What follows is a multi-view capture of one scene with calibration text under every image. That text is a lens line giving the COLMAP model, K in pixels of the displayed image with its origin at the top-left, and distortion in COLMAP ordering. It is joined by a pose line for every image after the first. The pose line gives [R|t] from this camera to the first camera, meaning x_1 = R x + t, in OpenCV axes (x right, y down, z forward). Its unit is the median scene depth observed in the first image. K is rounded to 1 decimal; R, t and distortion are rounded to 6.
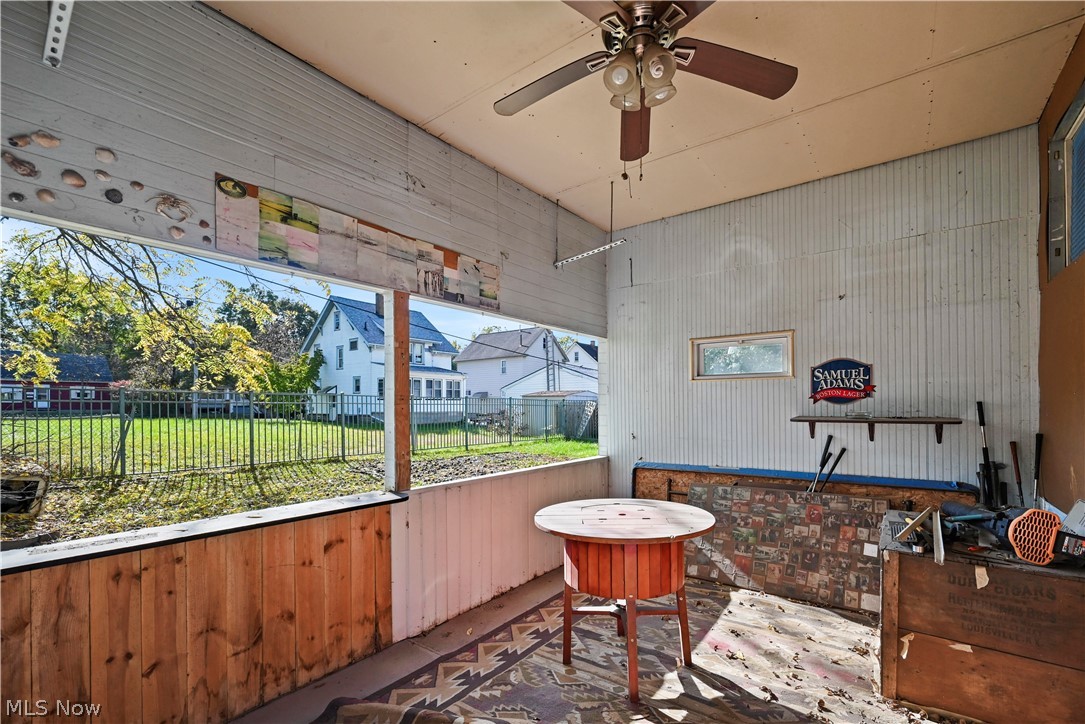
lens RADIAL K [[485.9, 0, 530.0], [0, 485.9, 402.6], [0, 0, 1]] dist [-0.002608, -0.000365]
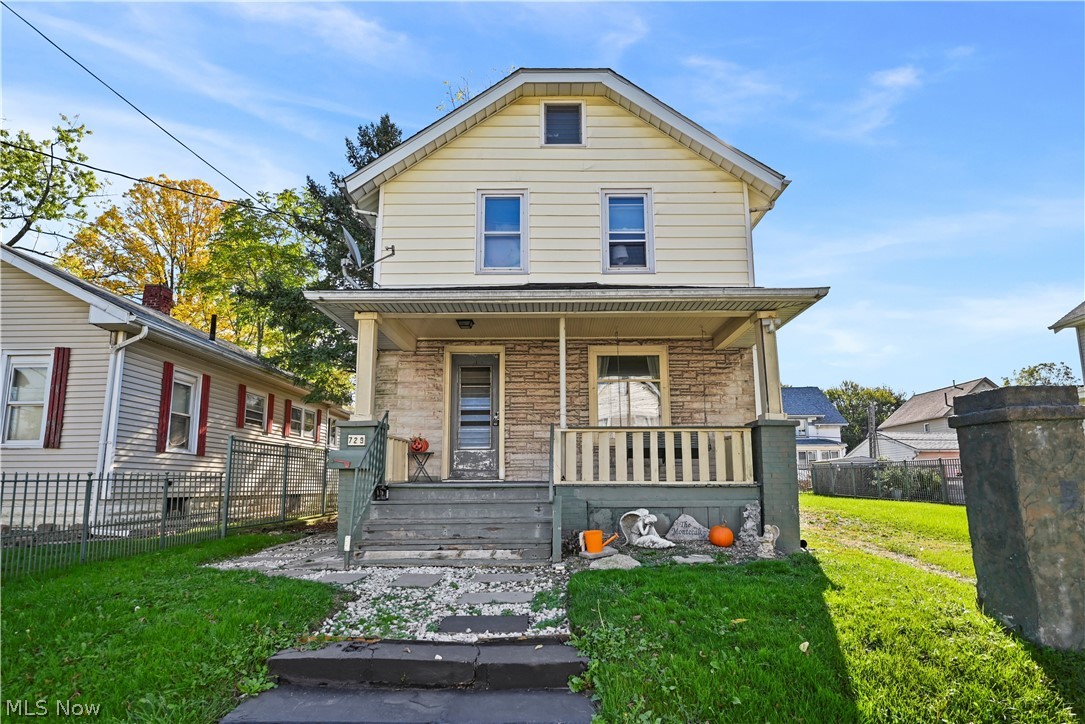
lens RADIAL K [[572.3, 0, 550.6], [0, 572.3, 396.8], [0, 0, 1]] dist [-0.001005, -0.000964]
pose [[0.608847, -0.120062, -0.784150, 0.276835], [0.007964, 0.989356, -0.145298, 0.008704], [0.793248, 0.082219, 0.603322, -0.153986]]
